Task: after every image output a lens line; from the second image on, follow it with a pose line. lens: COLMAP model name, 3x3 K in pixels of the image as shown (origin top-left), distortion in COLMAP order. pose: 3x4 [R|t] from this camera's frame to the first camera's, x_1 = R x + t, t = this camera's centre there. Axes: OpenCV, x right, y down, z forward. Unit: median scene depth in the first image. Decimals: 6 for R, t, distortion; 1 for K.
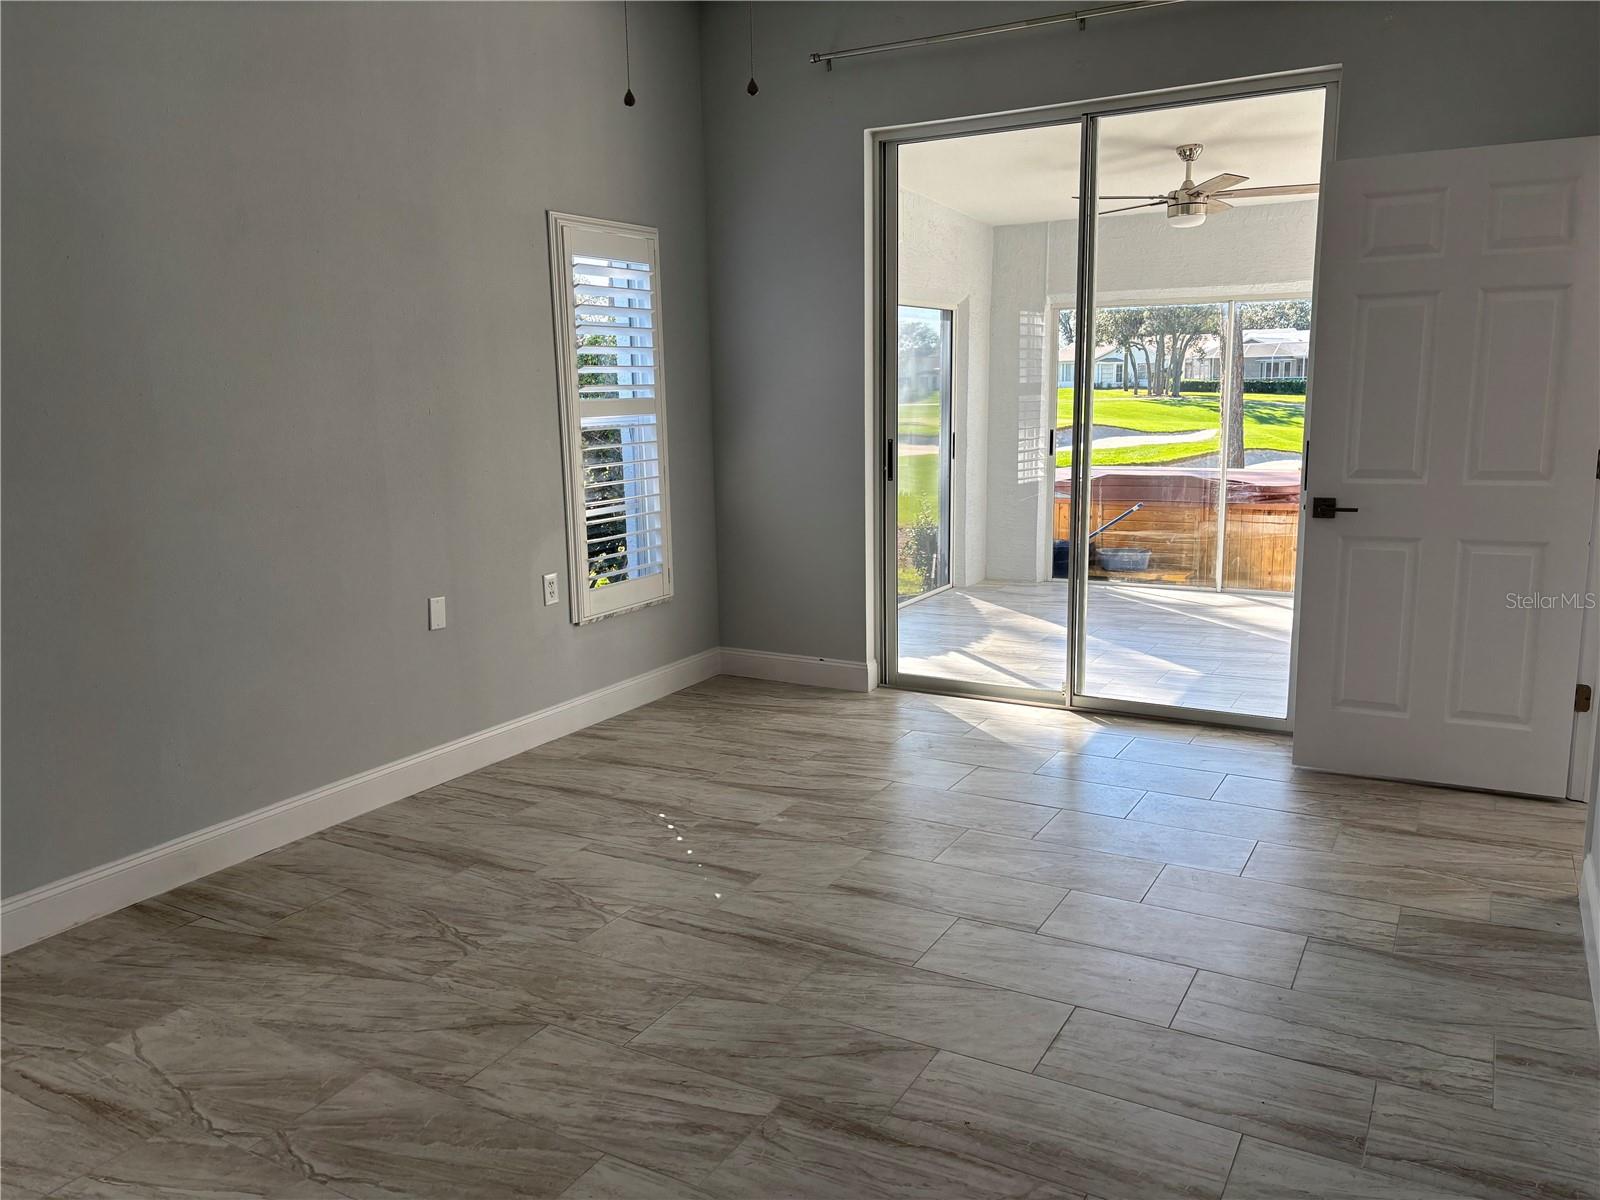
lens RADIAL K [[1207.2, 0, 804.6], [0, 1207.2, 595.6], [0, 0, 1]] dist [0.049681, -0.046146]
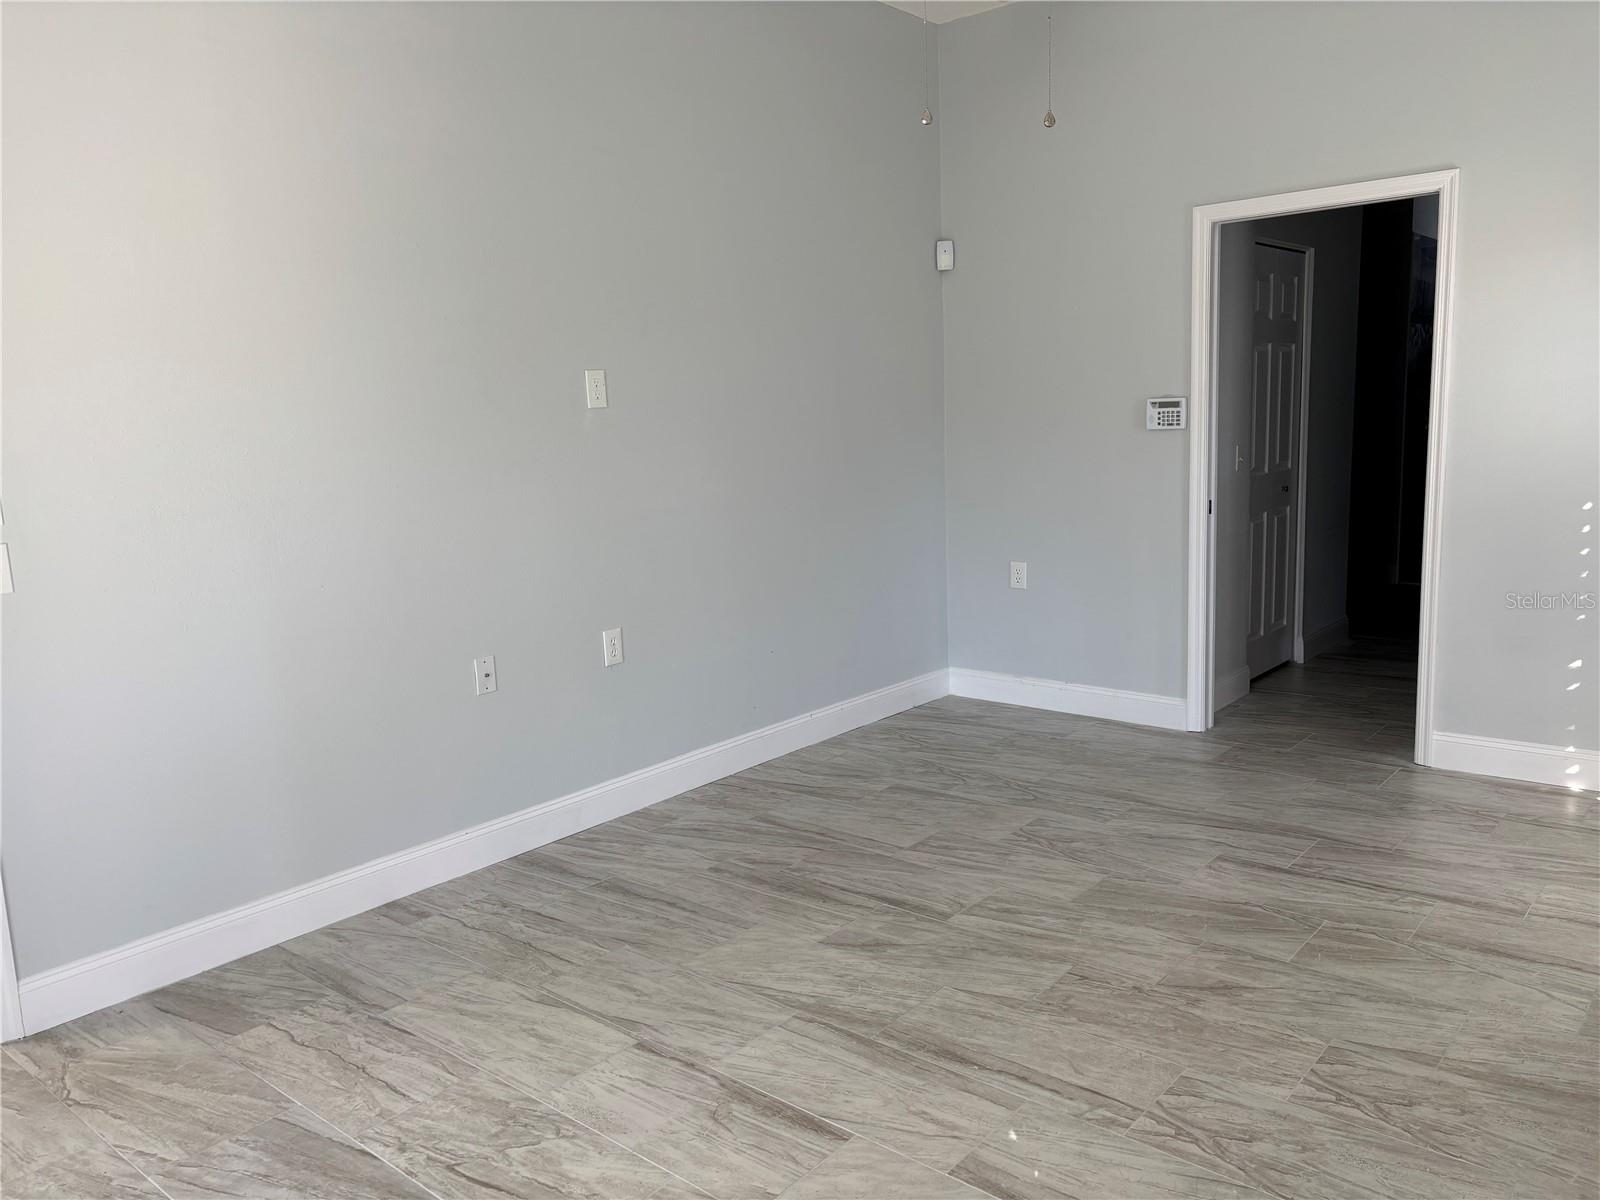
lens RADIAL K [[1207.2, 0, 801.1], [0, 1207.2, 601.3], [0, 0, 1]] dist [0.049681, -0.046146]
pose [[-0.980534, 0.024235, 0.194846, -0.102437], [0.087208, 0.942854, 0.321592, -0.295655], [-0.175917, 0.332324, -0.926614, 1.667982]]
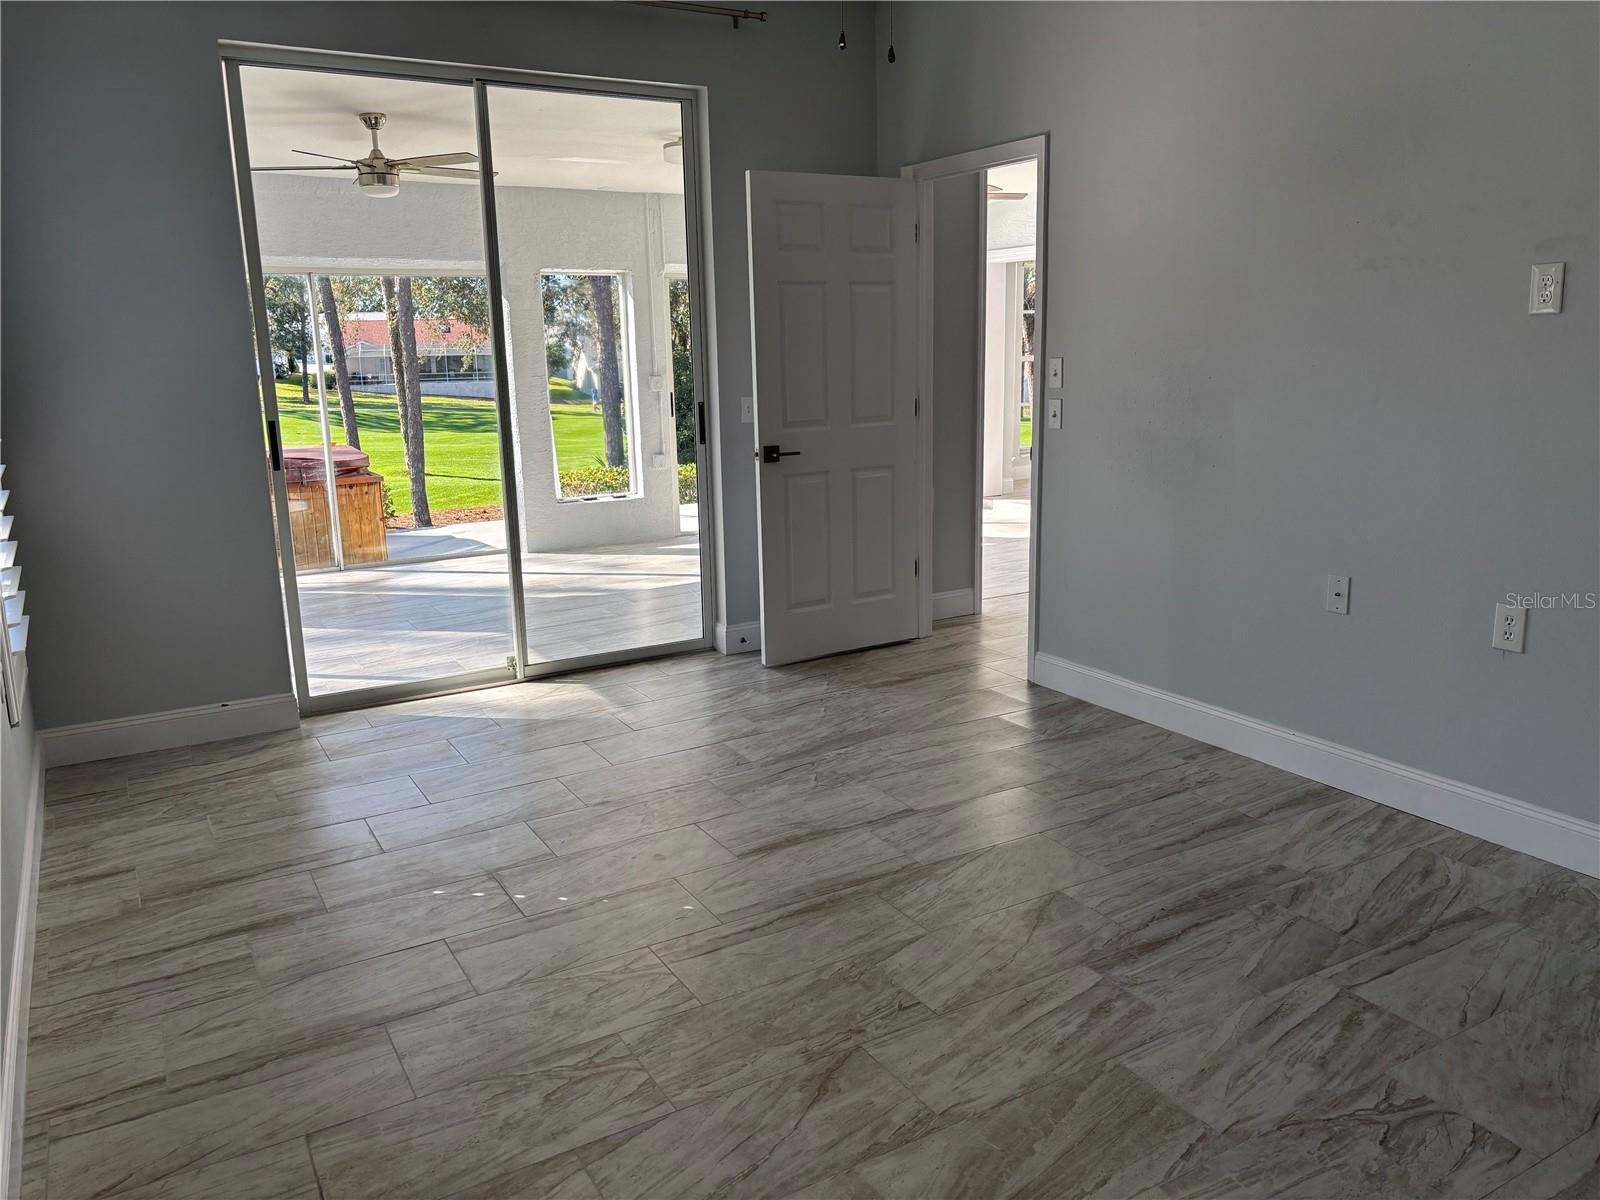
lens RADIAL K [[1207.2, 0, 803.1], [0, 1207.2, 583.2], [0, 0, 1]] dist [0.049681, -0.046146]
pose [[0.503913, -0.166528, 0.847549, -0.815150], [0.161656, 0.982083, 0.096848, -0.073291], [-0.848492, 0.088208, 0.521805, 0.451927]]
